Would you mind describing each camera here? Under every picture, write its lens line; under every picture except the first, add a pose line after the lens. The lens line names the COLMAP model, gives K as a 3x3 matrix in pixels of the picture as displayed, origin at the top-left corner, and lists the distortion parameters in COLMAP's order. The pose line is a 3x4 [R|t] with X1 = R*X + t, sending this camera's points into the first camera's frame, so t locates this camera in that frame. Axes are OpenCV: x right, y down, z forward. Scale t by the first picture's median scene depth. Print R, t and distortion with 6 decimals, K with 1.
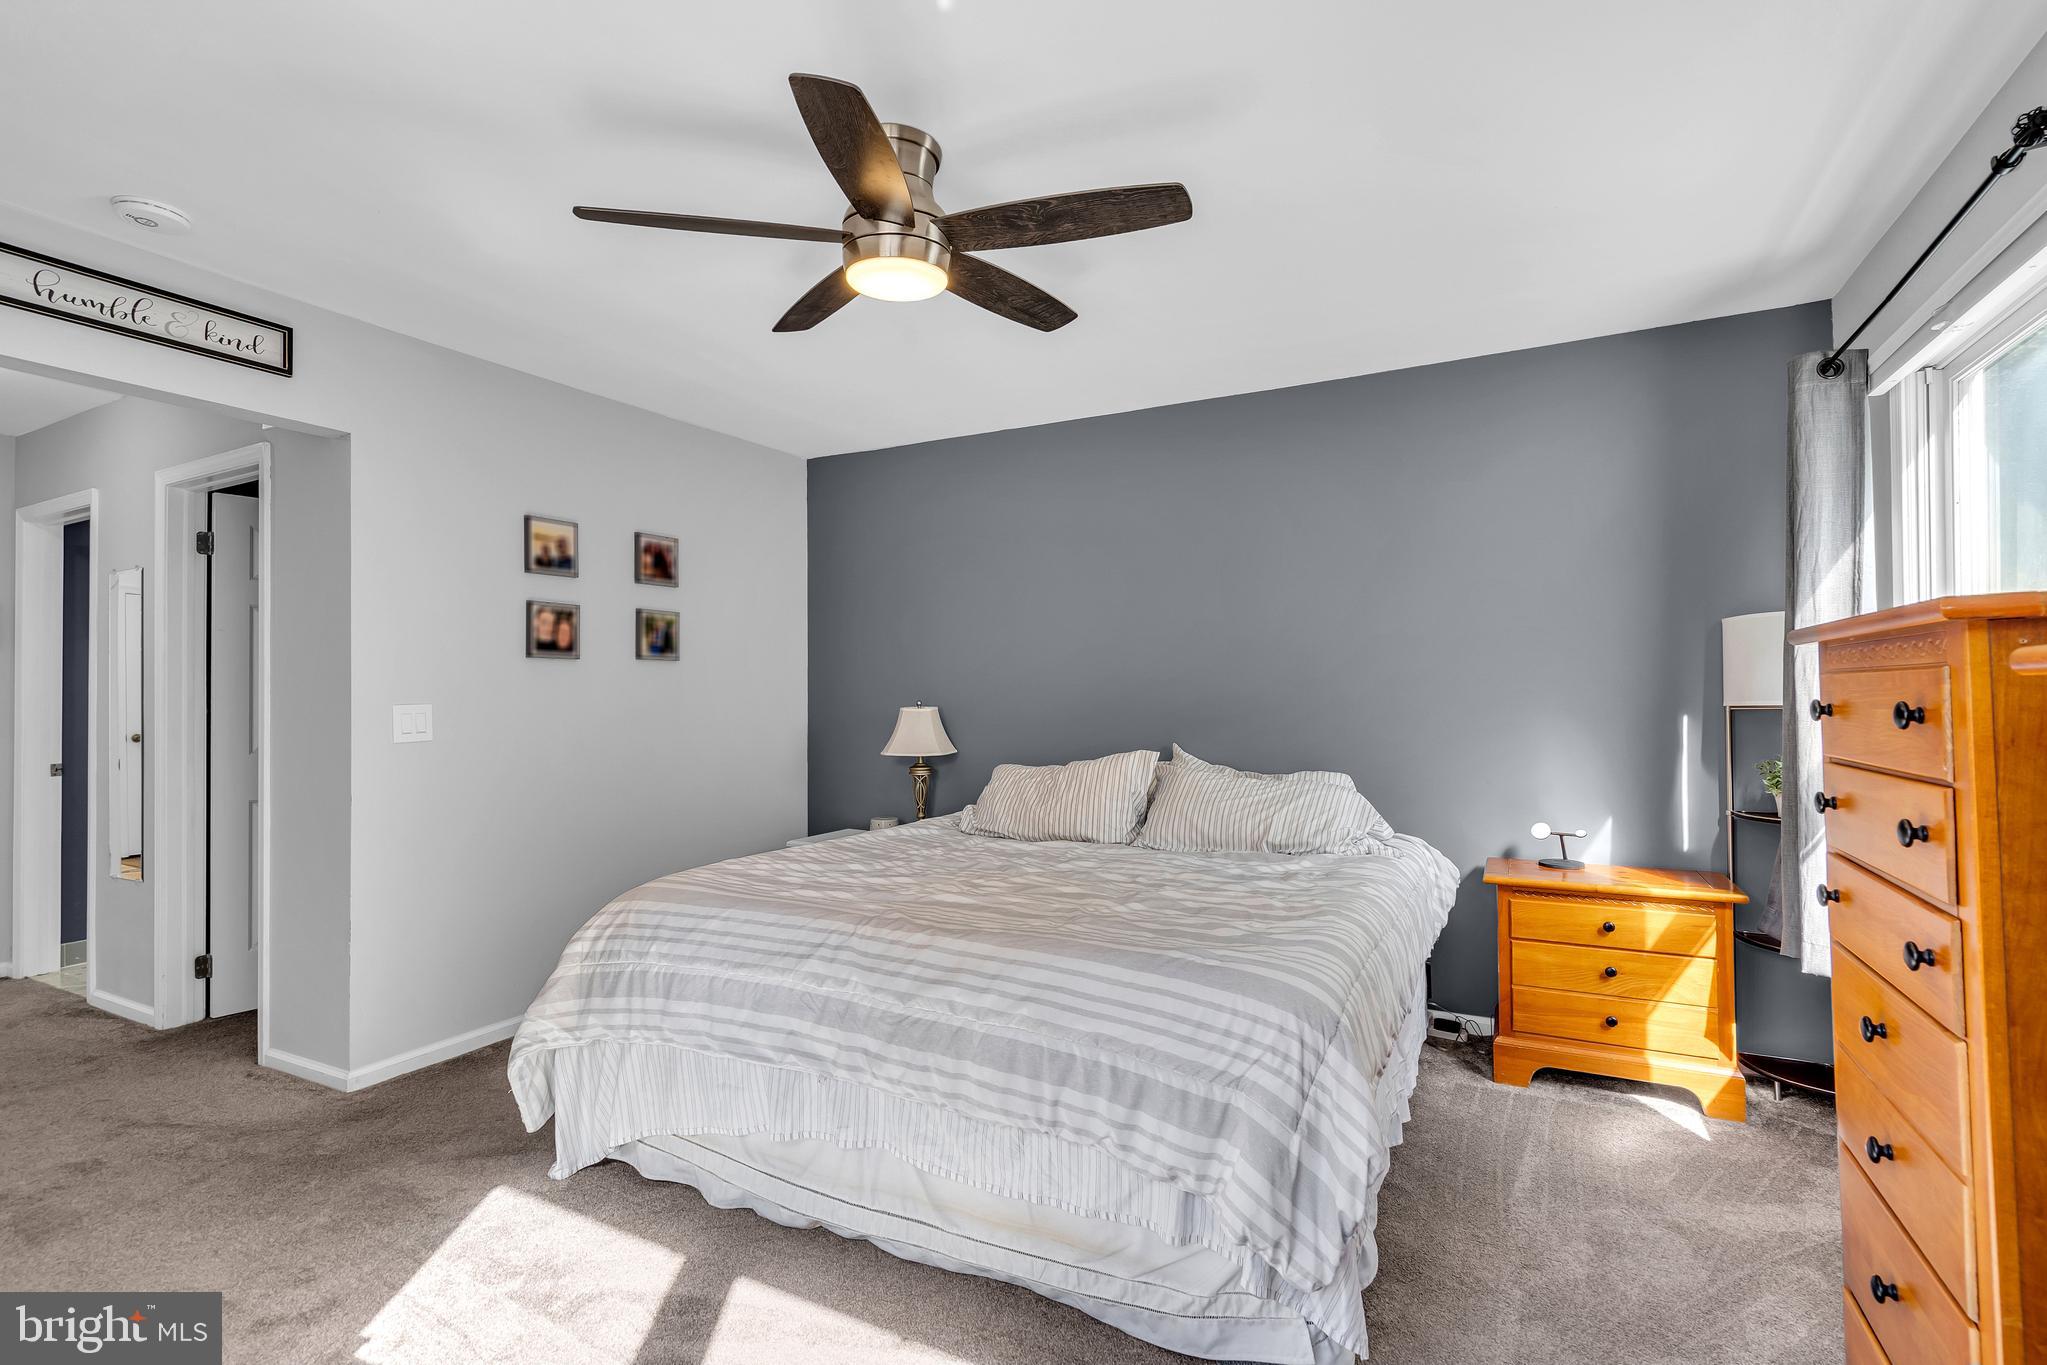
lens RADIAL K [[936.0, 0, 1031.3], [0, 936.0, 678.4], [0, 0, 1]] dist [-0.001441, 0.000575]
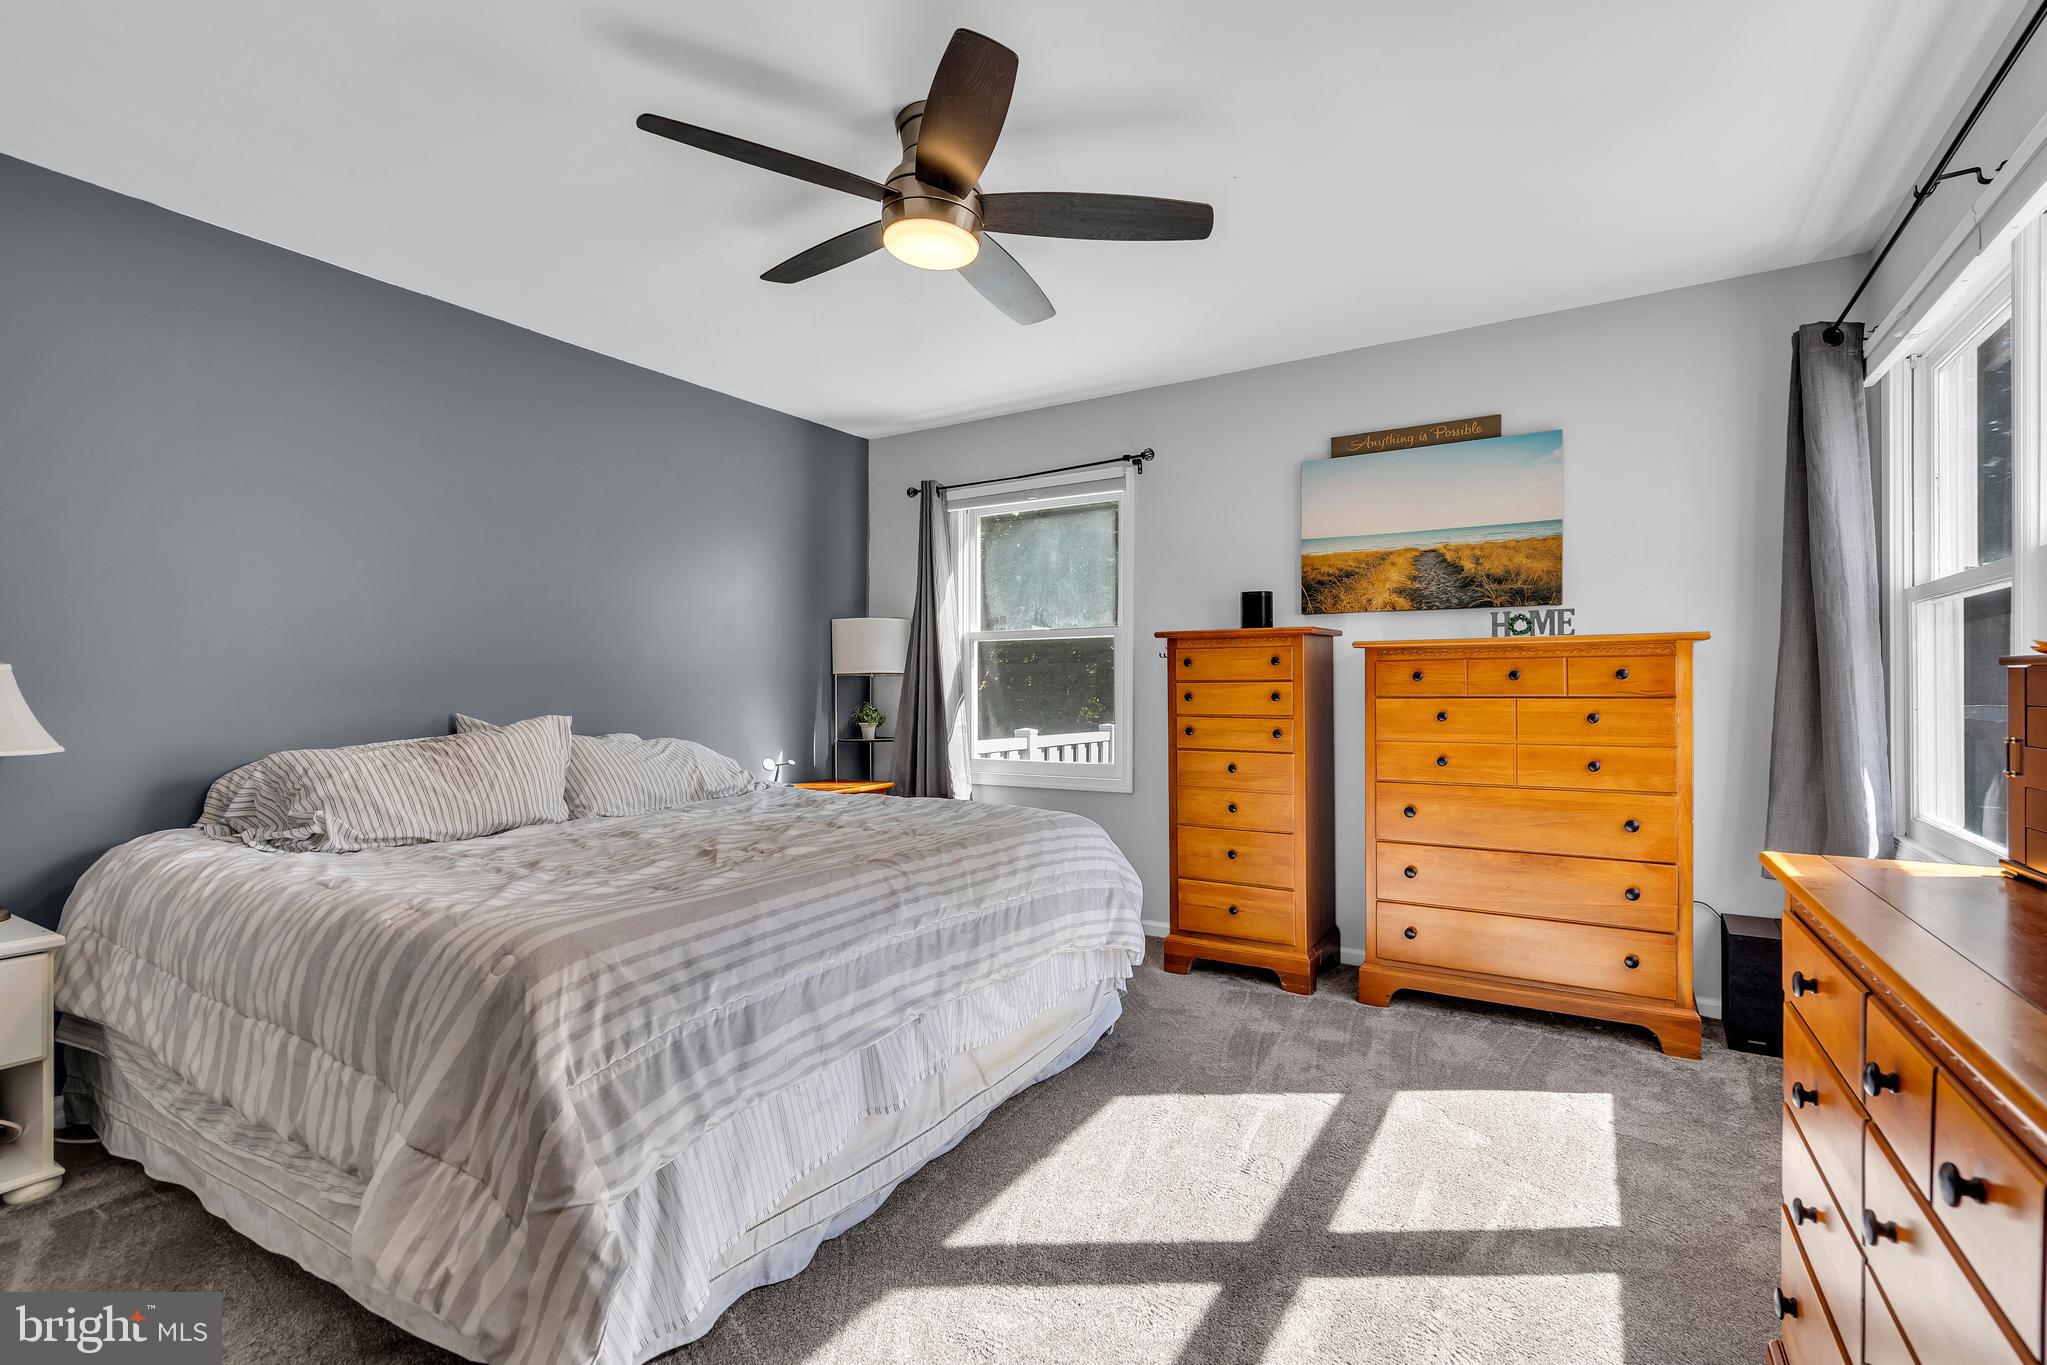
lens RADIAL K [[1005.1, 0, 1025.3], [0, 1005.1, 683.1], [0, 0, 1]] dist [-0.000581, 0.001286]
pose [[0.033862, 0.013280, 0.999338, -1.220260], [-0.009392, 0.999872, -0.012968, 0.080857], [-0.999382, -0.008946, 0.033982, 0.812878]]
